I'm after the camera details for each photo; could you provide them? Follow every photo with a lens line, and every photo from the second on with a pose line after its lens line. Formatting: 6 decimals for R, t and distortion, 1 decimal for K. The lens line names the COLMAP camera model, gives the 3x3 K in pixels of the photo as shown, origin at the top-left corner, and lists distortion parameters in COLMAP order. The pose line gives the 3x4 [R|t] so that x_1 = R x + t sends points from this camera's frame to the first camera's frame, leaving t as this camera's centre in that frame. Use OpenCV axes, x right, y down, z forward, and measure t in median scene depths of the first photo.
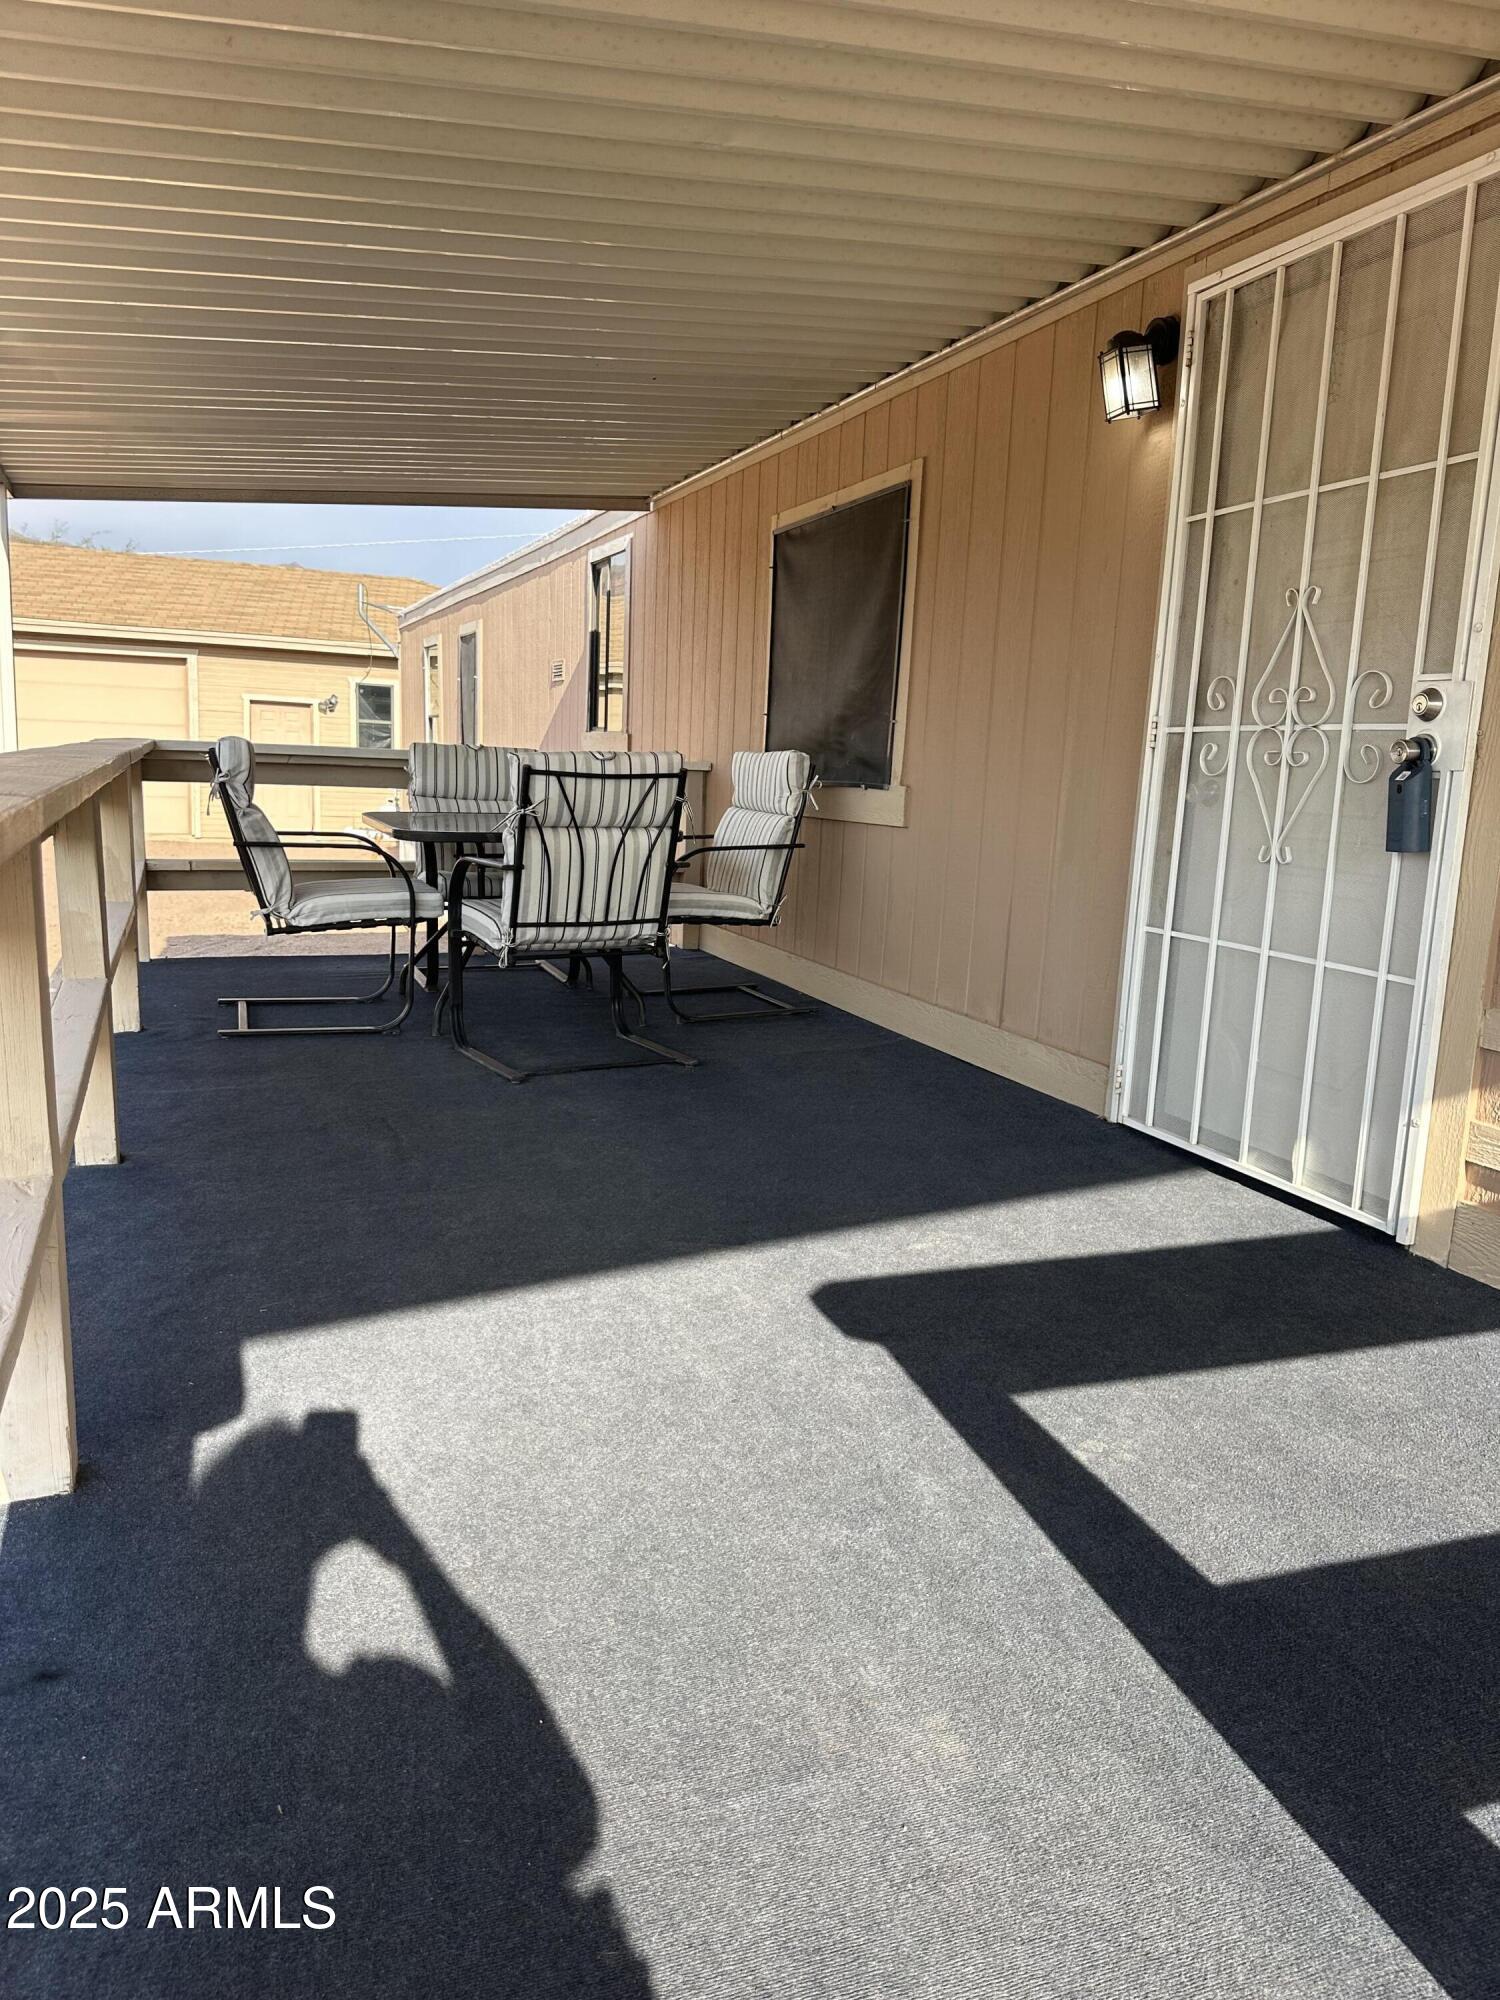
lens RADIAL K [[1404.3, 0, 750.0], [0, 1404.3, 1000.0], [0, 0, 1]] dist [0.071367, -0.076819]
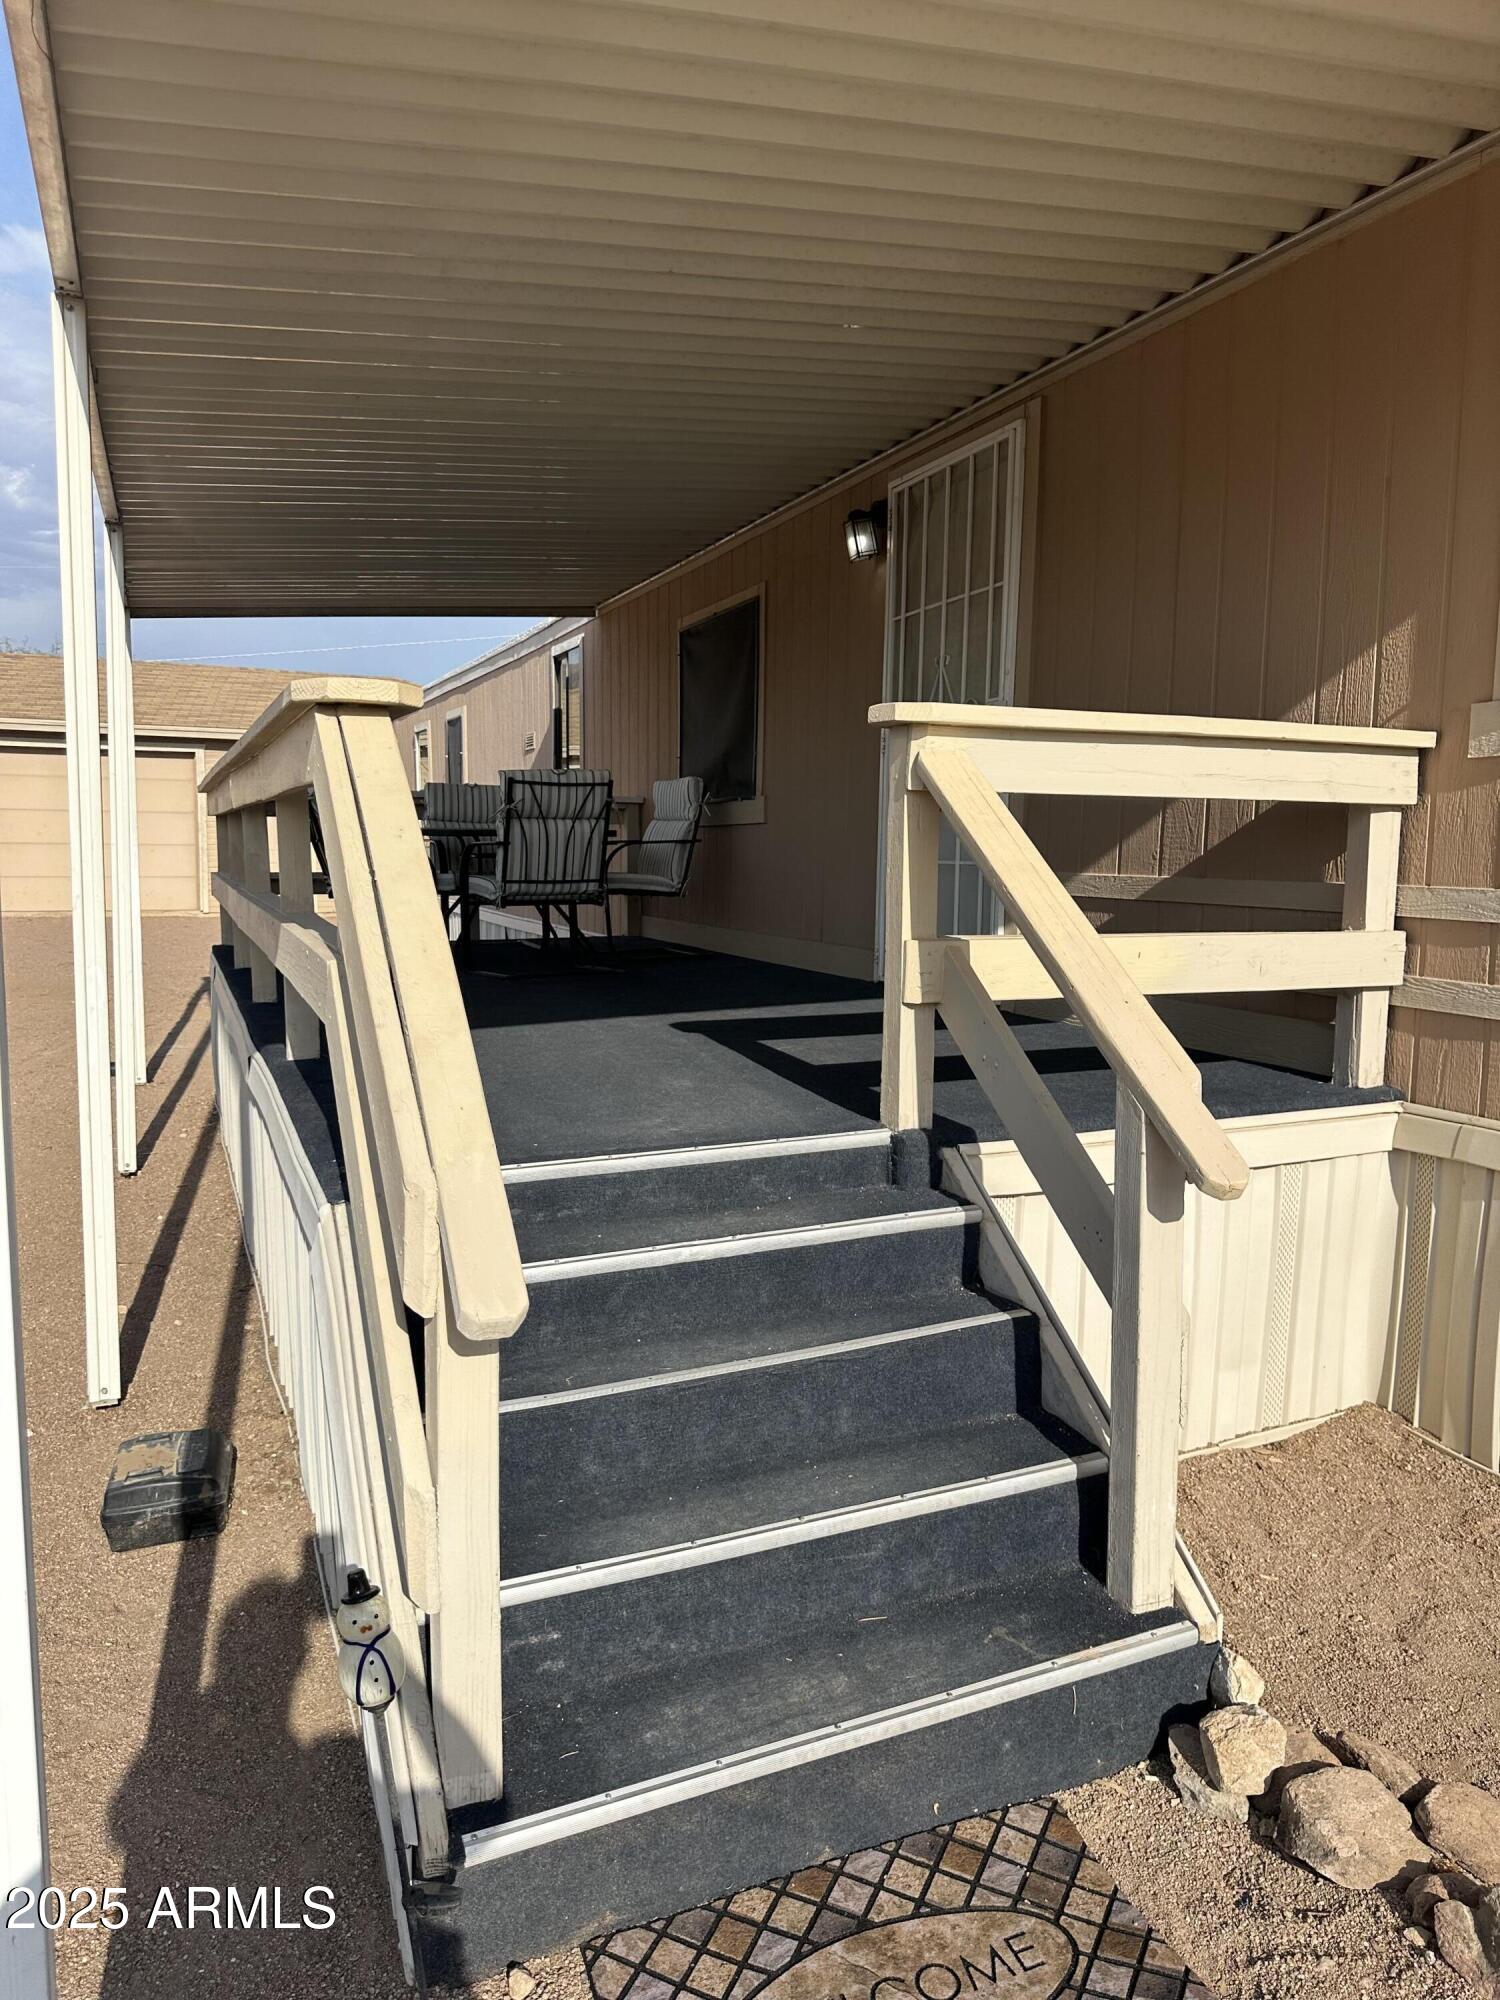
lens RADIAL K [[1319.3, 0, 750.0], [0, 1319.3, 1000.0], [0, 0, 1]] dist [0.079466, -0.000747]
pose [[0.999228, -0.030575, 0.024687, 0.061199], [0.031720, 0.998372, -0.047403, 0.148792], [-0.023198, 0.048149, 0.998571, -0.444872]]
